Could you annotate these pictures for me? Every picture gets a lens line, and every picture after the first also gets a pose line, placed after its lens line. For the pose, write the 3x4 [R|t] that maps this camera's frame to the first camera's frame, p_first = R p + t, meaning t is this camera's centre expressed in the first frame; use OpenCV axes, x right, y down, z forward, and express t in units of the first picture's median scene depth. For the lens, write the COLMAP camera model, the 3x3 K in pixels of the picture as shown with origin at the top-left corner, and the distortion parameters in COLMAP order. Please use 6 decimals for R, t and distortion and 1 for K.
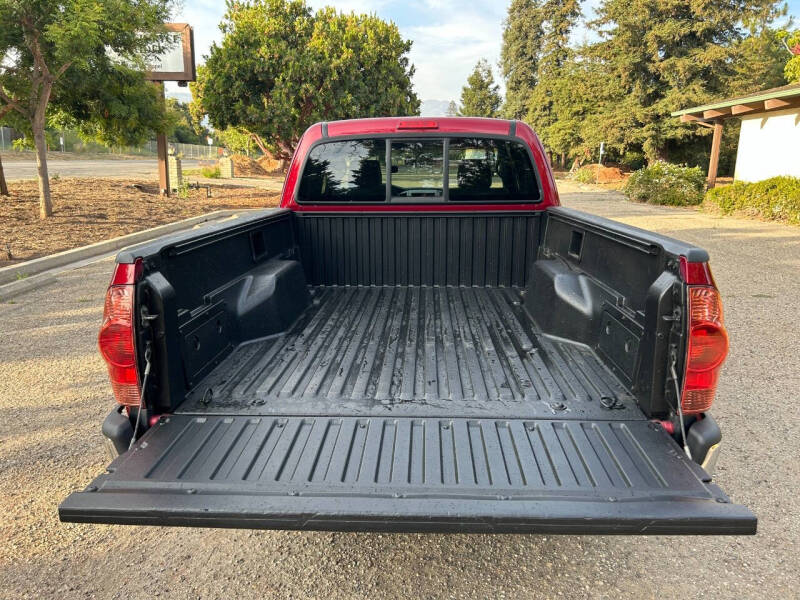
lens RADIAL K [[606.1, 0, 397.0], [0, 606.1, 293.1], [0, 0, 1]] dist [0.038265, -0.047289]
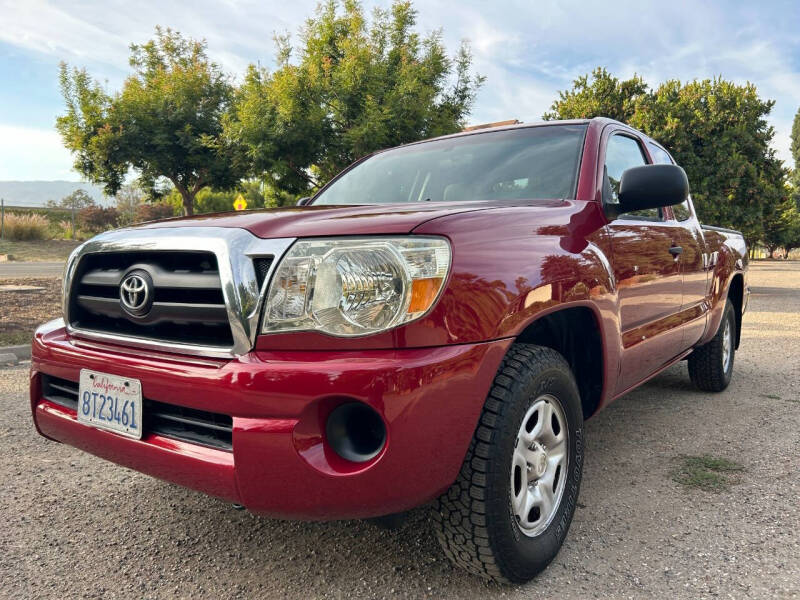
lens RADIAL K [[606.1, 0, 398.0], [0, 606.1, 301.7], [0, 0, 1]] dist [0.038265, -0.047289]
pose [[0.802647, 0.031333, -0.595631, 0.102221], [-0.117337, 0.987400, -0.106177, 0.007308], [0.584799, 0.155112, 0.796210, 0.062935]]
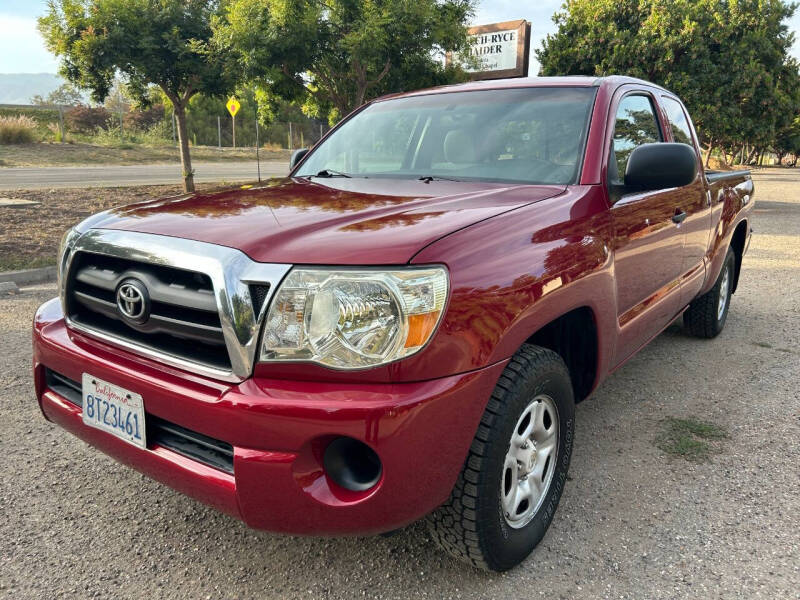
lens RADIAL K [[606.1, 0, 394.2], [0, 606.1, 300.6], [0, 0, 1]] dist [0.038265, -0.047289]
pose [[0.800155, 0.131331, -0.585239, 0.101175], [-0.126447, 0.990740, 0.049445, -0.005169], [0.586313, 0.034439, 0.809352, 0.061956]]
